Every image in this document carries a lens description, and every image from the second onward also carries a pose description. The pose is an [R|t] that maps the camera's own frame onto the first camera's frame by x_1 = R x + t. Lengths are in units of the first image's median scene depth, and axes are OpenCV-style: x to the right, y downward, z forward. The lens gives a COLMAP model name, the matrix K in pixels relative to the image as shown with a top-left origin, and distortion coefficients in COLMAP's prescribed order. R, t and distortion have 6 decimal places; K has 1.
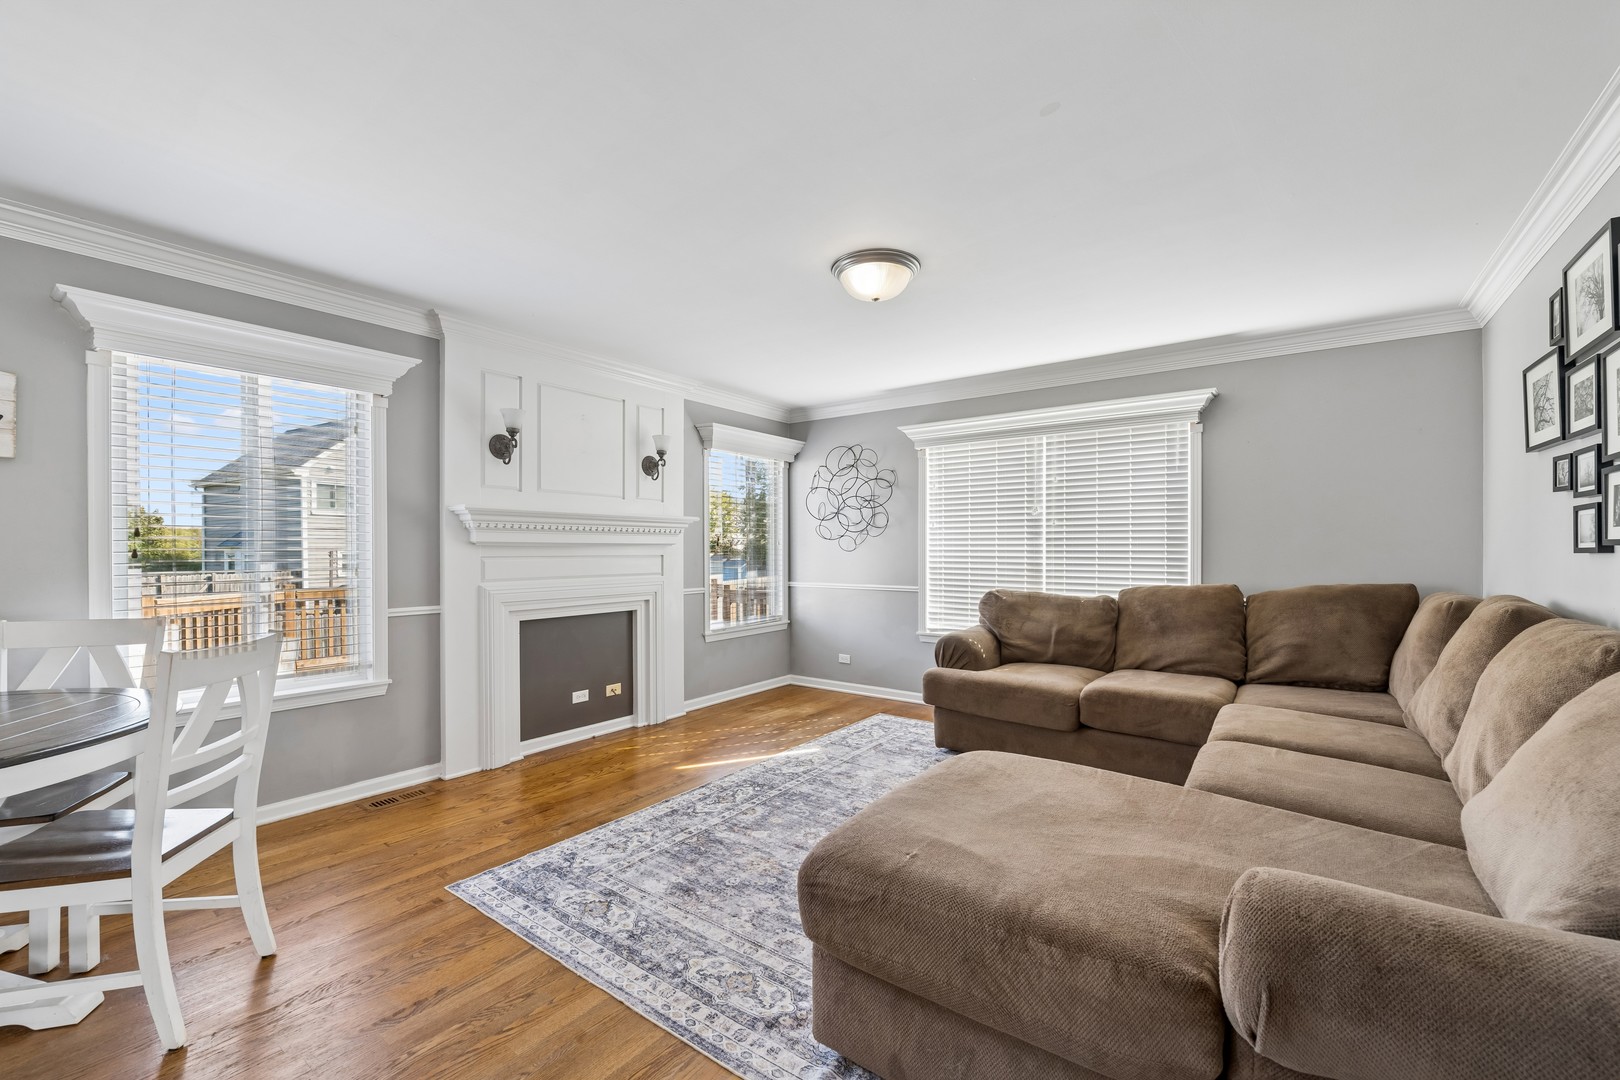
lens RADIAL K [[650.0, 0, 815.8], [0, 650.0, 549.7], [0, 0, 1]] dist [-0.008843, -0.000725]
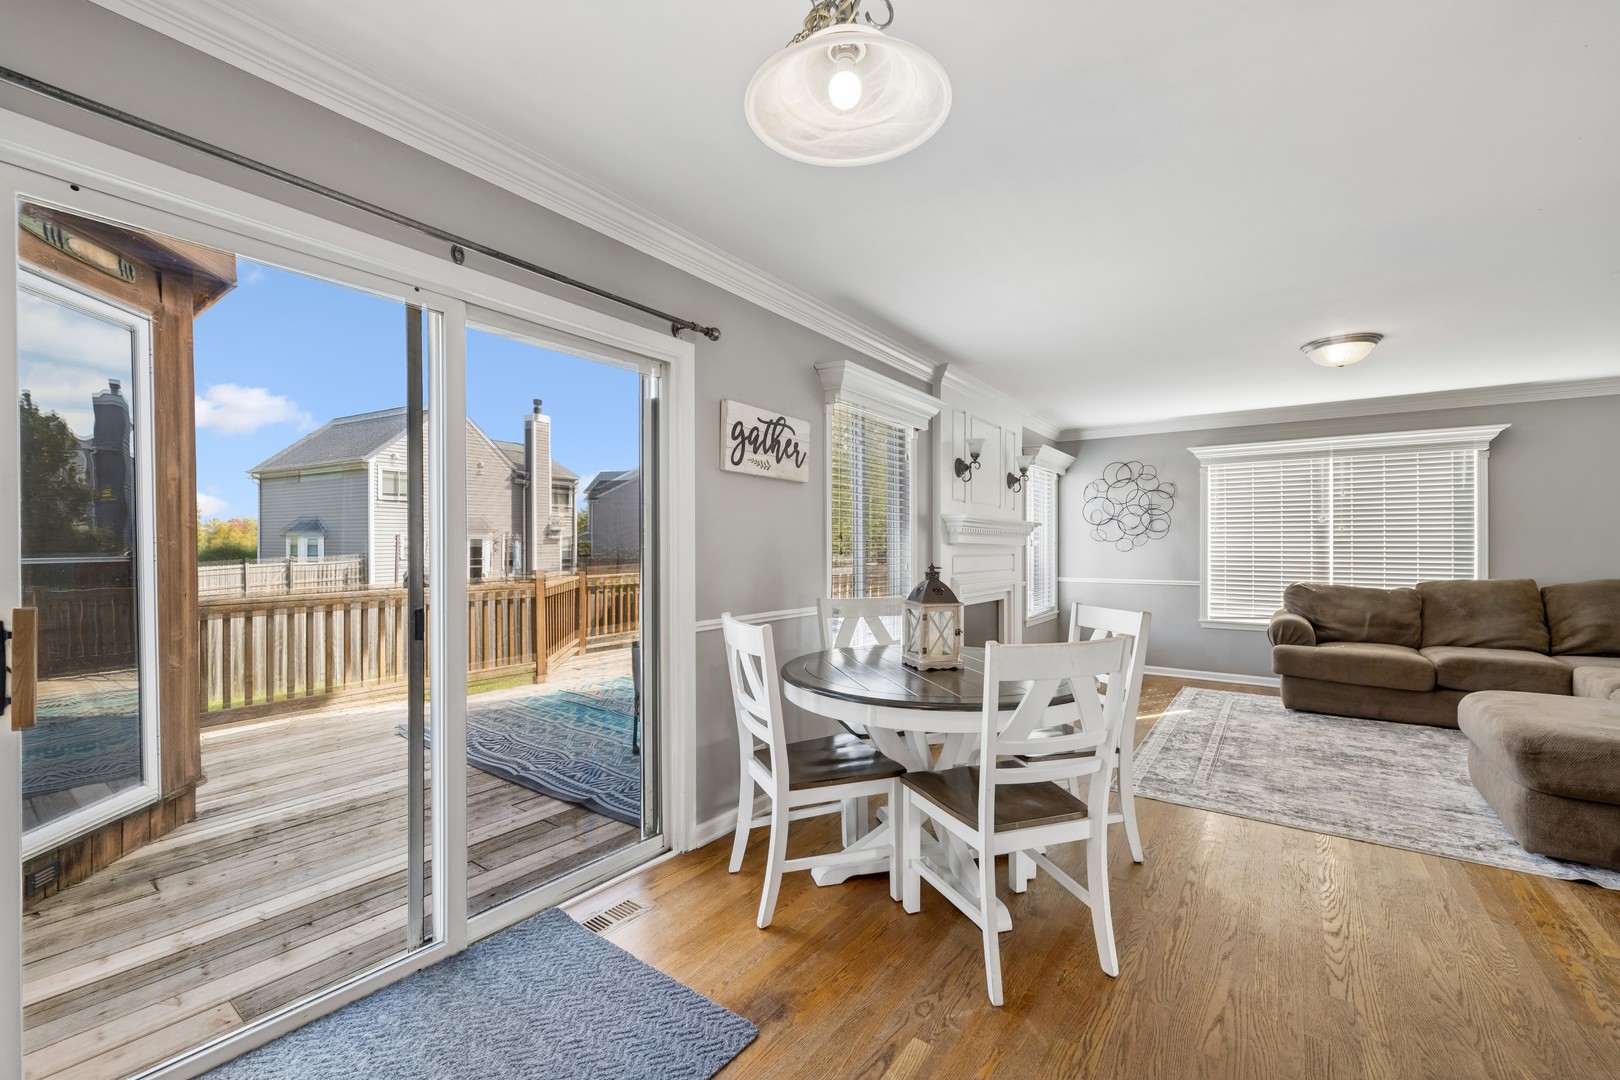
lens RADIAL K [[650.0, 0, 815.8], [0, 650.0, 549.7], [0, 0, 1]] dist [-0.008843, -0.000725]
pose [[0.999982, 0.003744, 0.004589, -0.730038], [-0.003745, 0.999993, 0.000143, 0.001226], [-0.004588, -0.000160, 0.999989, -0.245519]]
